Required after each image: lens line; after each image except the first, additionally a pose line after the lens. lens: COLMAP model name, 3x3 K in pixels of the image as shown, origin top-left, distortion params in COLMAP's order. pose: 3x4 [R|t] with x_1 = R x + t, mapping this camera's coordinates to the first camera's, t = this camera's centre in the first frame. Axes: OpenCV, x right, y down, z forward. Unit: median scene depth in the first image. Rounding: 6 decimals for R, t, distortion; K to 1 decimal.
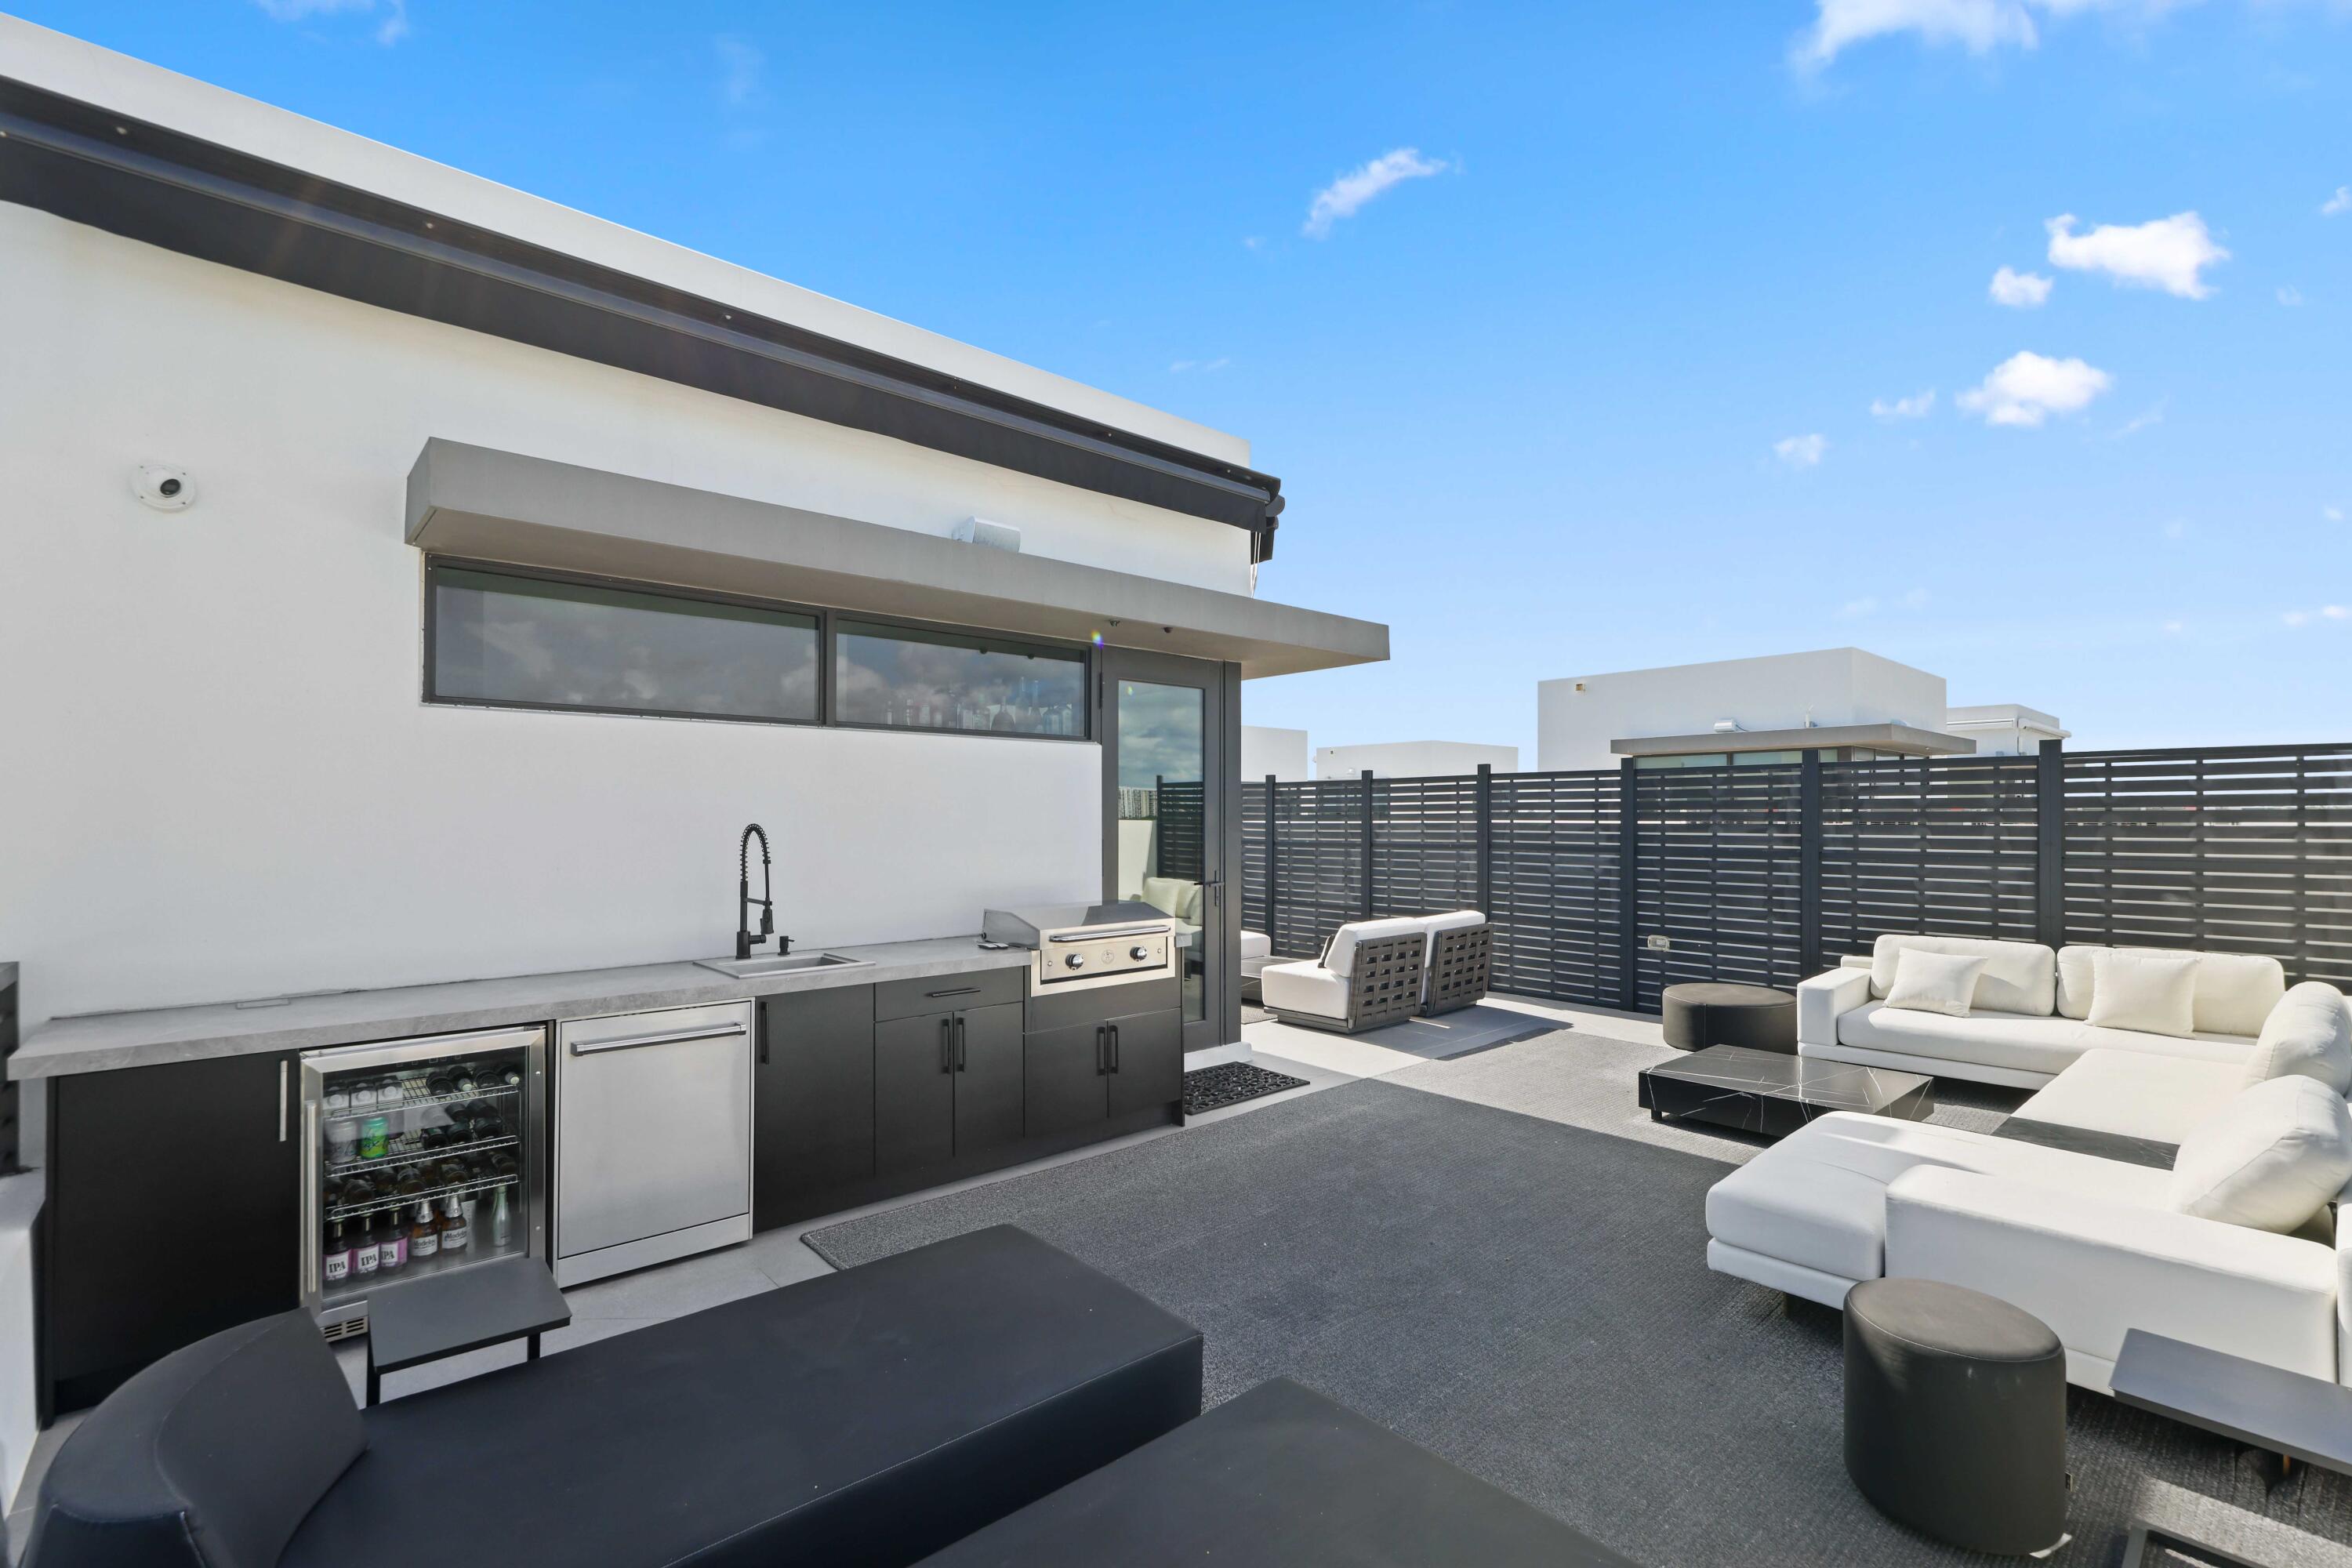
lens RADIAL K [[1036.2, 0, 1180.7], [0, 1036.2, 814.0], [0, 0, 1]] dist [-0.000776, 0.000128]
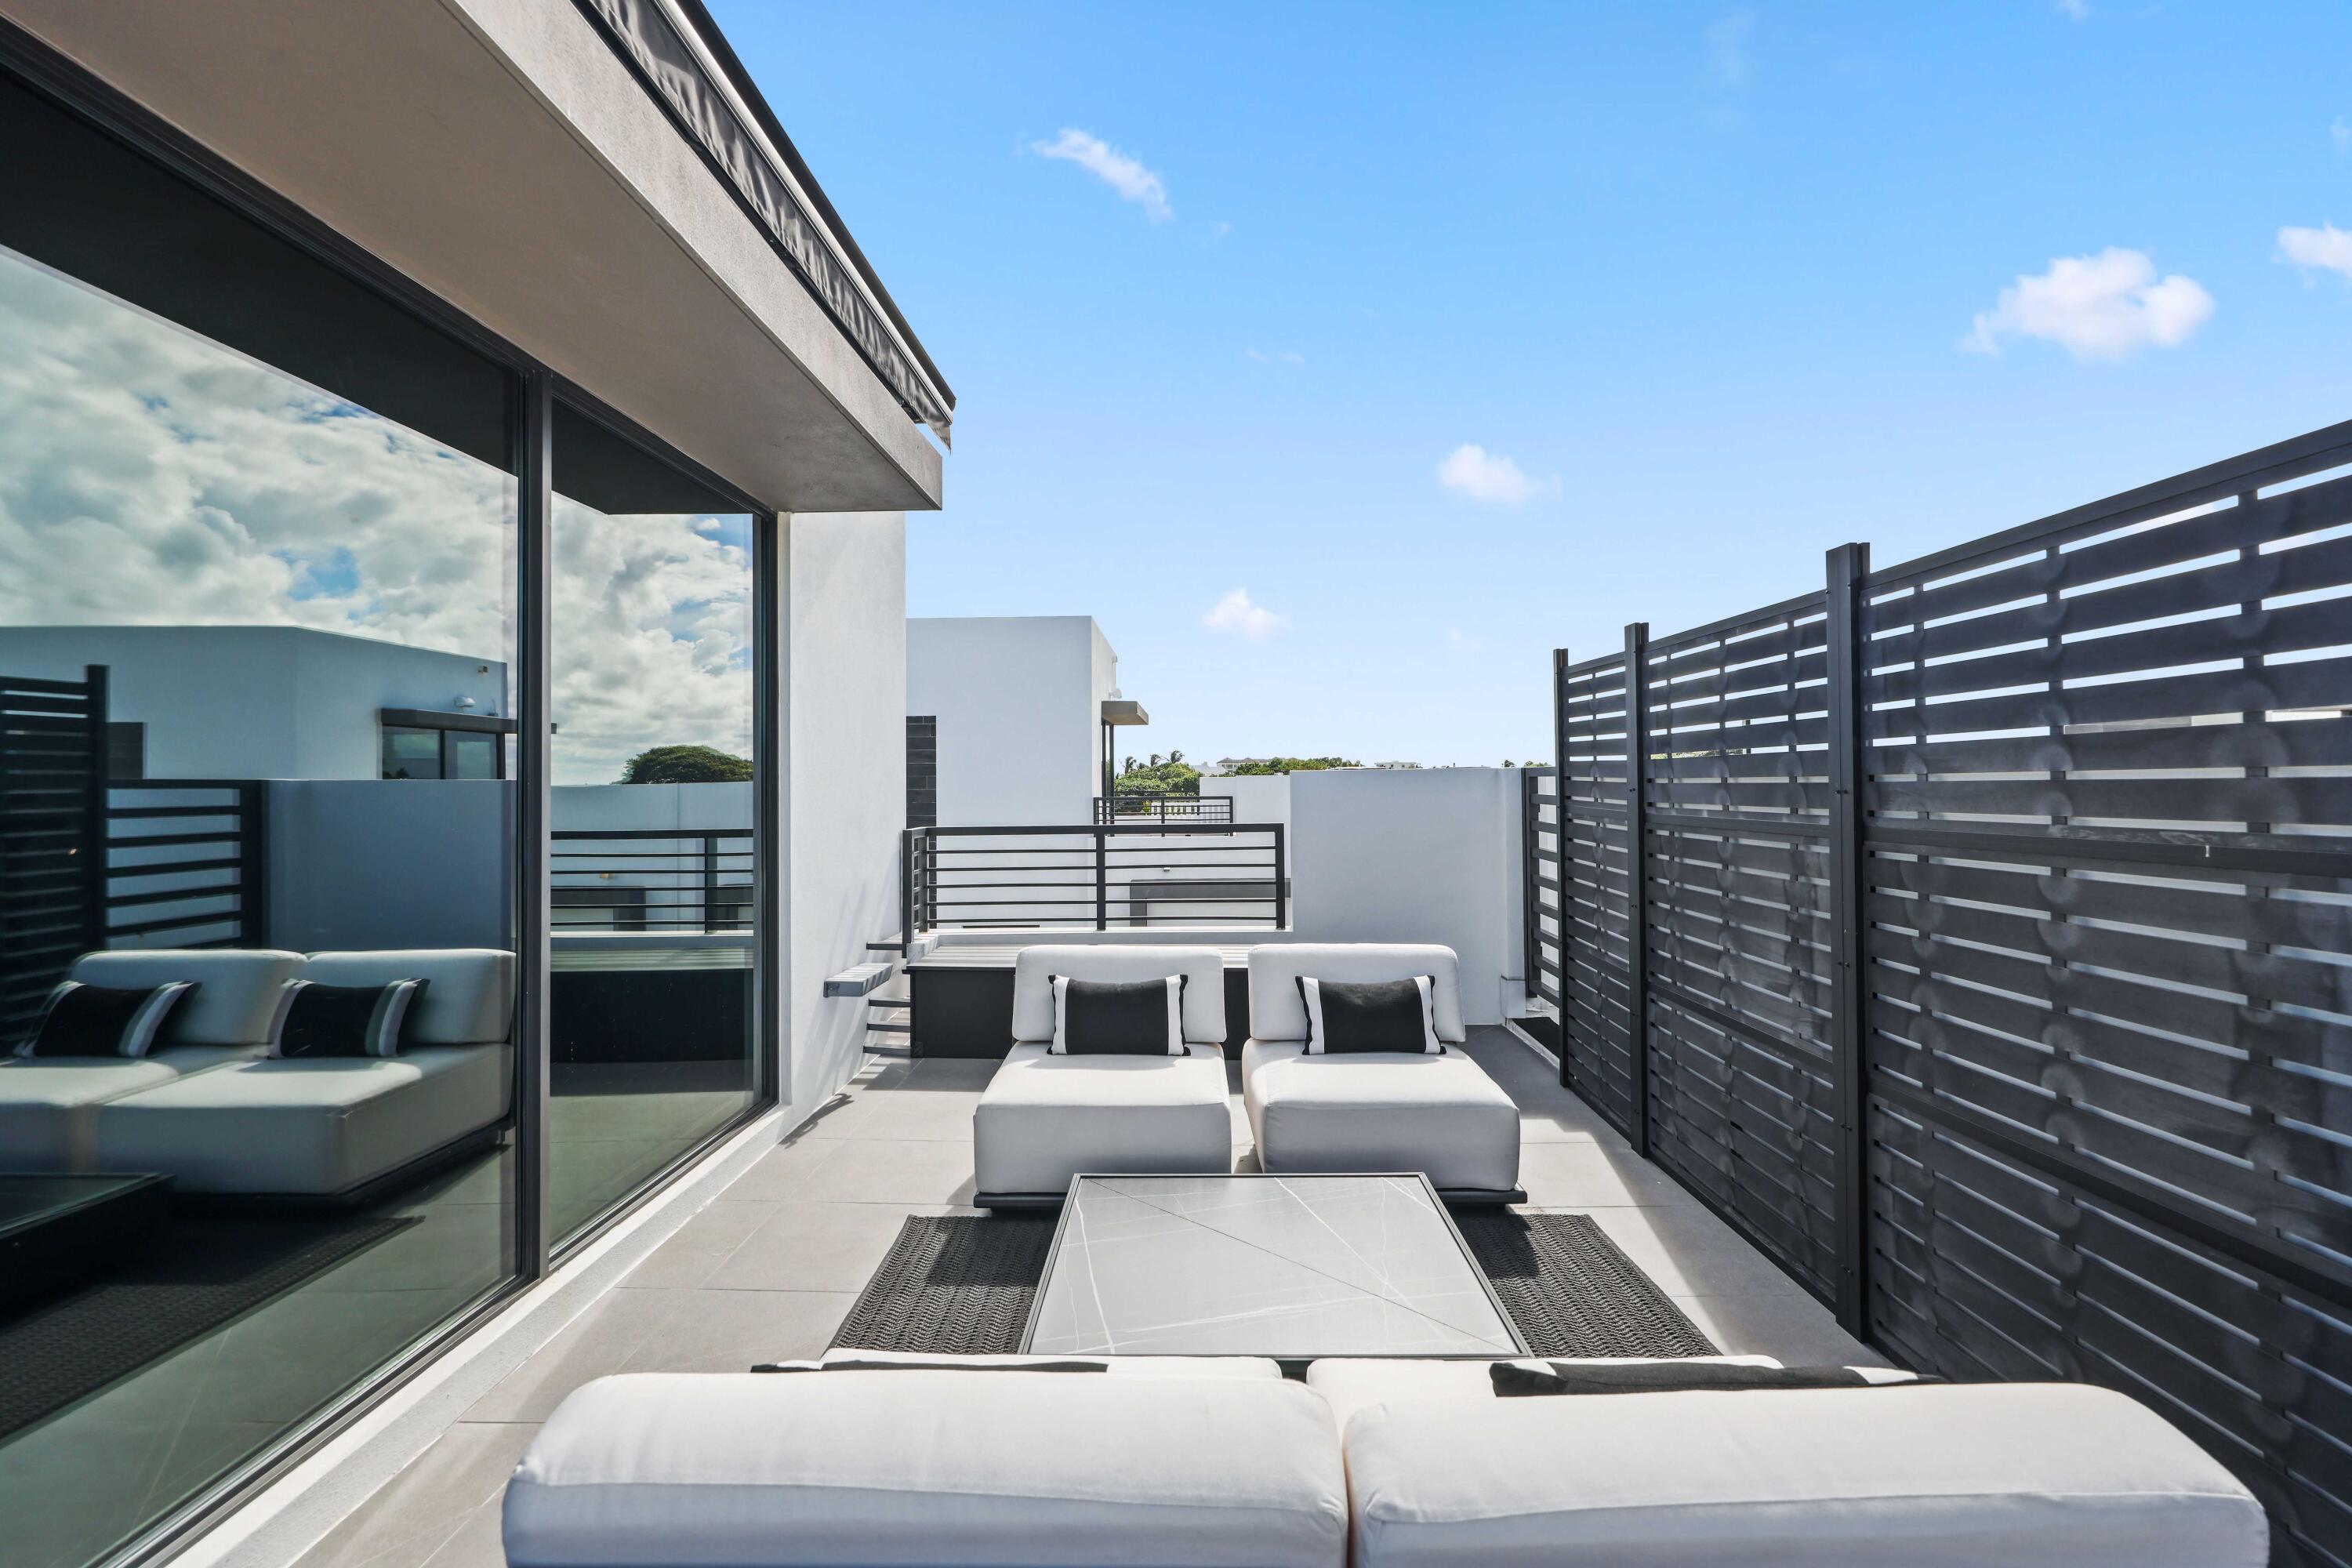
lens RADIAL K [[1057.5, 0, 1169.9], [0, 1057.5, 761.3], [0, 0, 1]] dist [0.014804, -0.000197]
pose [[0.726011, -0.016490, -0.687485, 0.386846], [0.007244, 0.999840, -0.016332, 0.024411], [0.687645, 0.006877, 0.726015, 1.107131]]
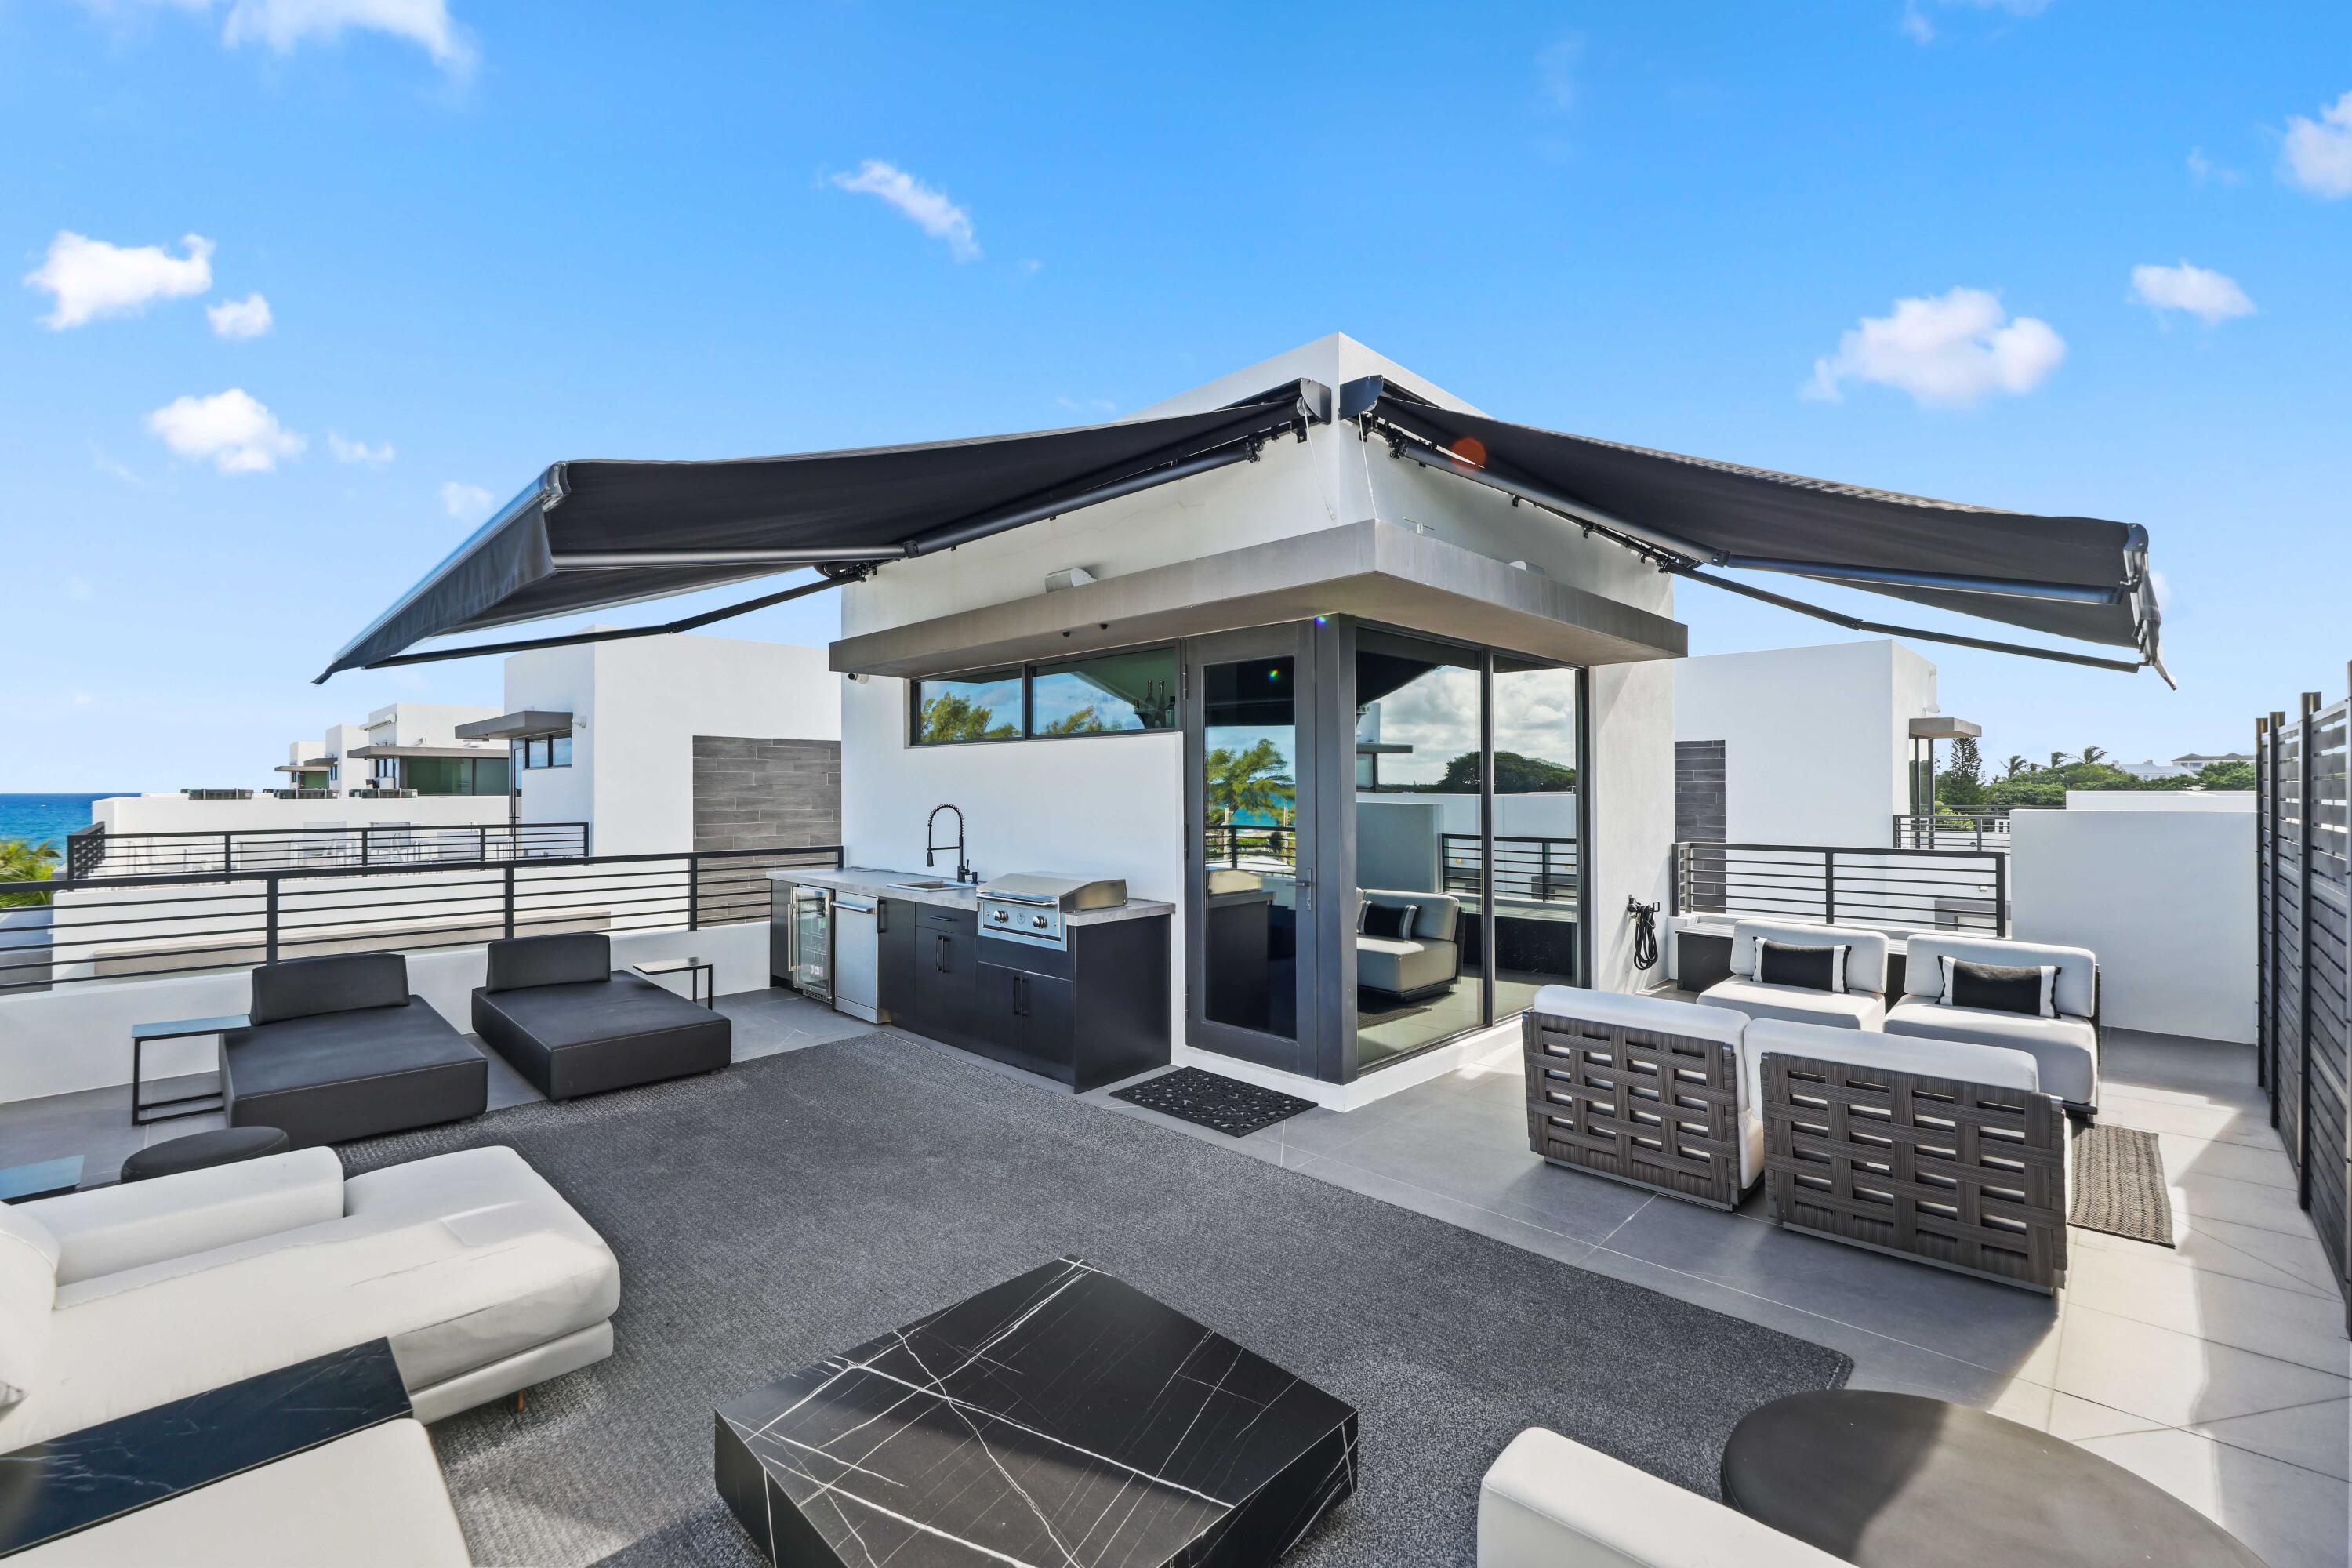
lens RADIAL K [[978.5, 0, 1176.0], [0, 978.5, 784.0], [0, 0, 1]] dist [-0.000980, 0.000023]
pose [[0.062867, -0.001201, -0.998021, 0.850121], [0.003494, 0.999993, -0.000984, -0.014036], [0.998016, -0.003425, 0.062871, 0.872910]]
